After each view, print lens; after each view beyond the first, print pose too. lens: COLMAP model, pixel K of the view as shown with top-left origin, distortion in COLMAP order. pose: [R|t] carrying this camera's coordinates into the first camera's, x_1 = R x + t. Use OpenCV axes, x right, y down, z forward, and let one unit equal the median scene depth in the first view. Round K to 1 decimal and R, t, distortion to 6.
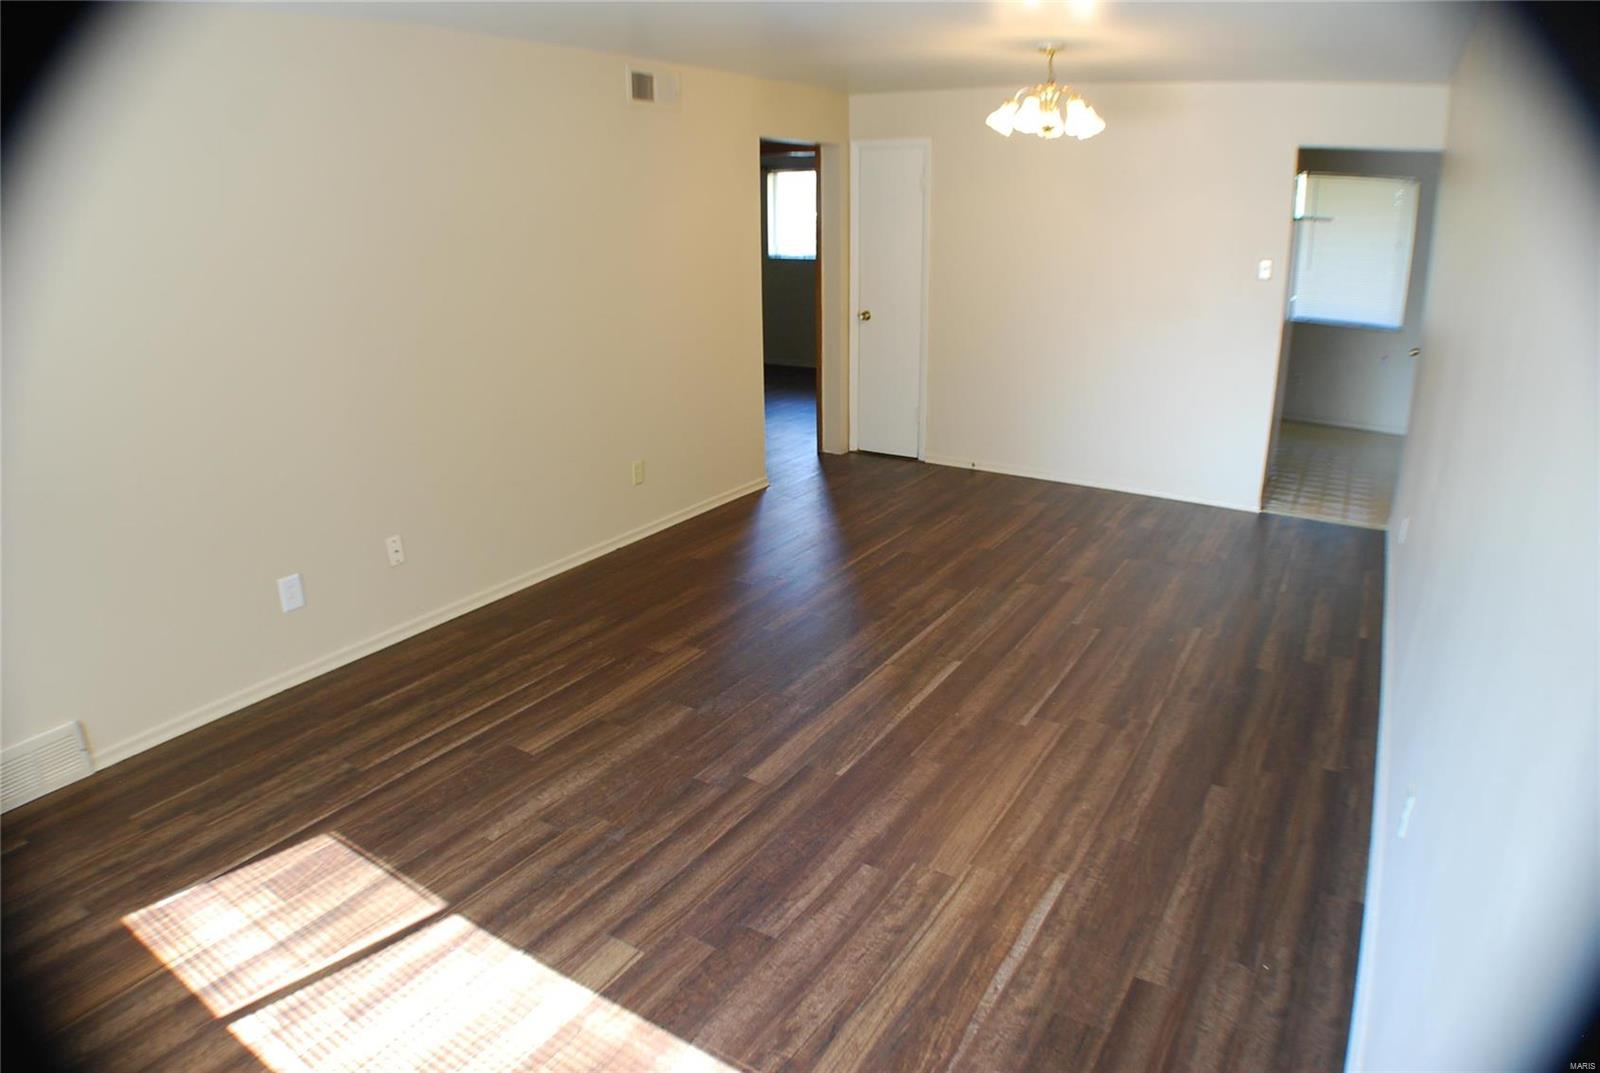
lens RADIAL K [[959.0, 0, 783.2], [0, 959.0, 542.6], [0, 0, 1]] dist [-0.204876, 0.054150]
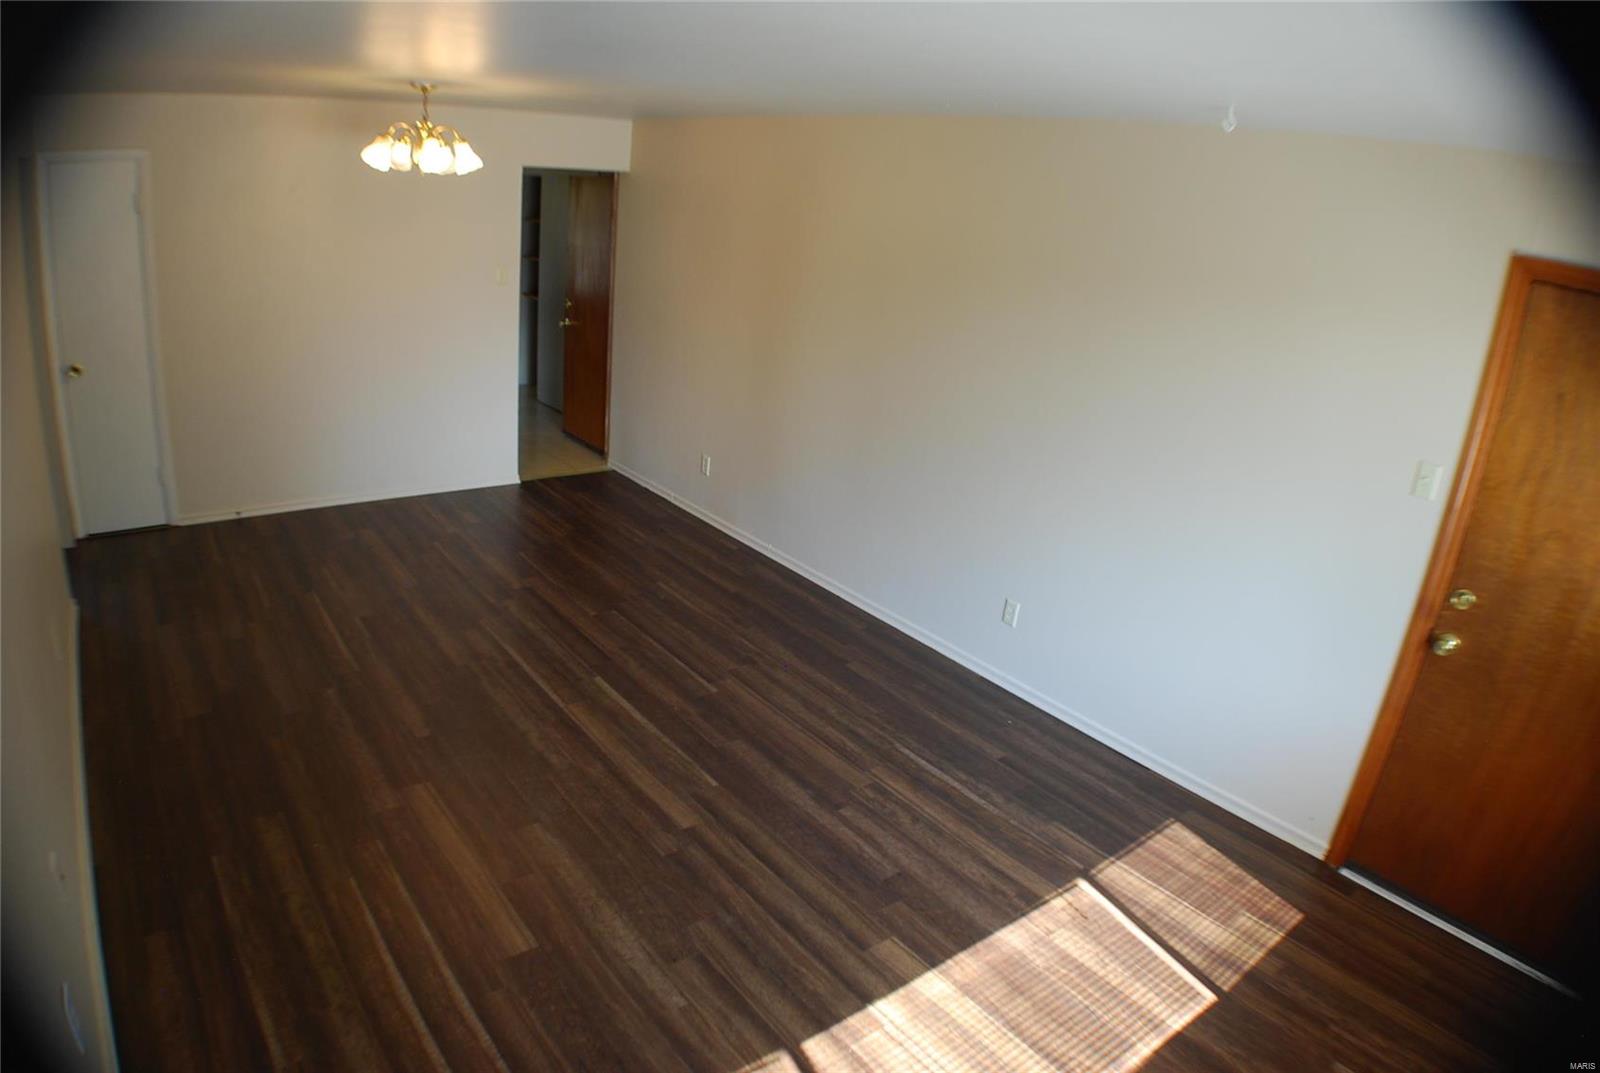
lens RADIAL K [[959.0, 0, 783.2], [0, 959.0, 542.6], [0, 0, 1]] dist [-0.204876, 0.054150]
pose [[0.346104, -0.284152, 0.894131, -0.924357], [0.223451, 0.950573, 0.215595, -0.290256], [-0.911198, 0.125176, 0.392491, 0.450596]]
